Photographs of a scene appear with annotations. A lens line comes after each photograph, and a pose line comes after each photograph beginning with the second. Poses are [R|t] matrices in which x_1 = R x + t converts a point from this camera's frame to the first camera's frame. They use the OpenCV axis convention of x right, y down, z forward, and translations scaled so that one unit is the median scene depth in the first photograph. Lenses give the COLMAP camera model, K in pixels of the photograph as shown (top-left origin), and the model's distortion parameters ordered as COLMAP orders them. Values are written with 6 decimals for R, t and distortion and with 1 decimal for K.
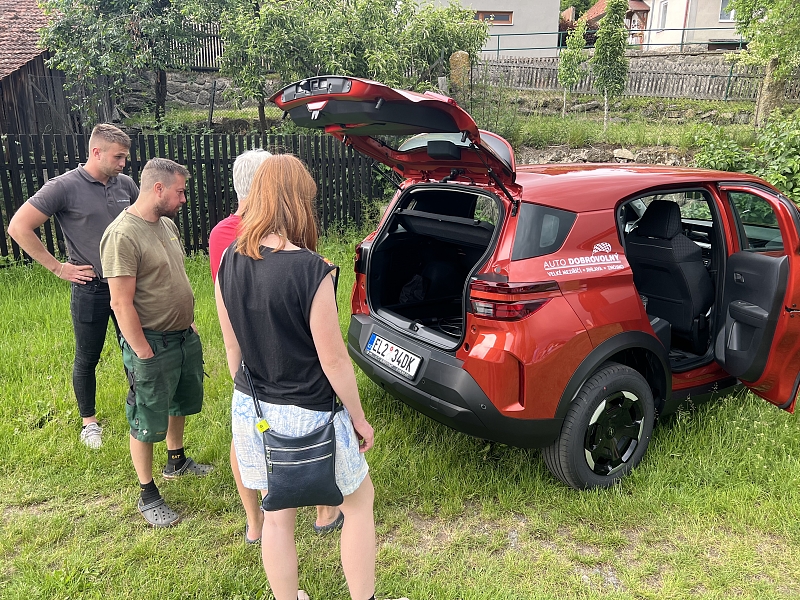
lens RADIAL K [[611.9, 0, 404.1], [0, 611.9, 295.0], [0, 0, 1]] dist [0.034098, -0.035011]
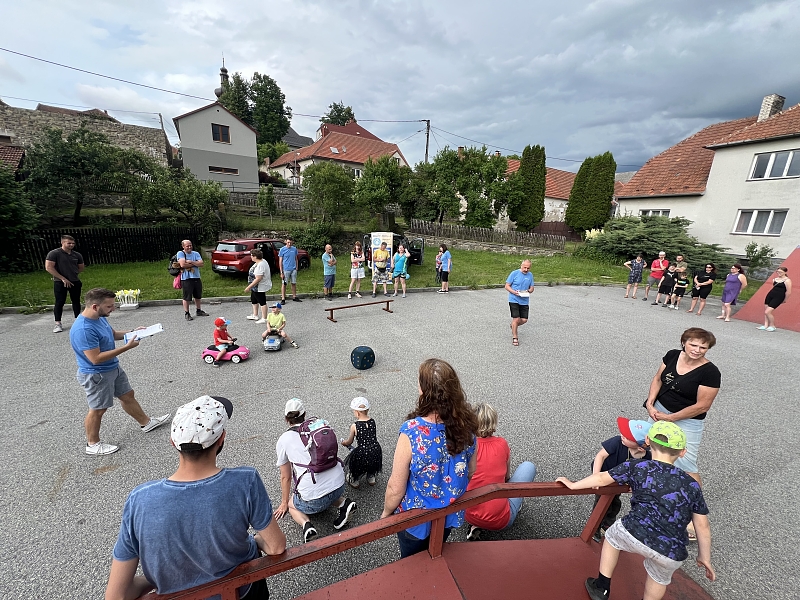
lens RADIAL K [[327.8, 0, 399.8], [0, 327.8, 303.7], [0, 0, 1]] dist [0.010380, 0.000026]
pose [[0.832875, -0.112278, 0.541954, -0.406379], [0.103212, 0.993538, 0.047218, 0.539766], [-0.543753, 0.016609, 0.839081, -3.160531]]
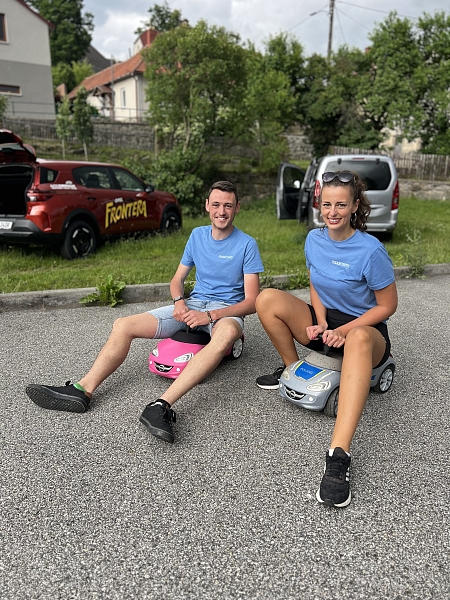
lens RADIAL K [[458.9, 0, 224.3], [0, 458.9, 313.4], [0, 0, 1]] dist [0.034098, -0.035011]
pose [[0.853784, -0.144612, 0.500141, -0.266714], [0.131663, 0.989396, 0.061315, 0.515300], [-0.503704, 0.013500, 0.863771, -1.367062]]
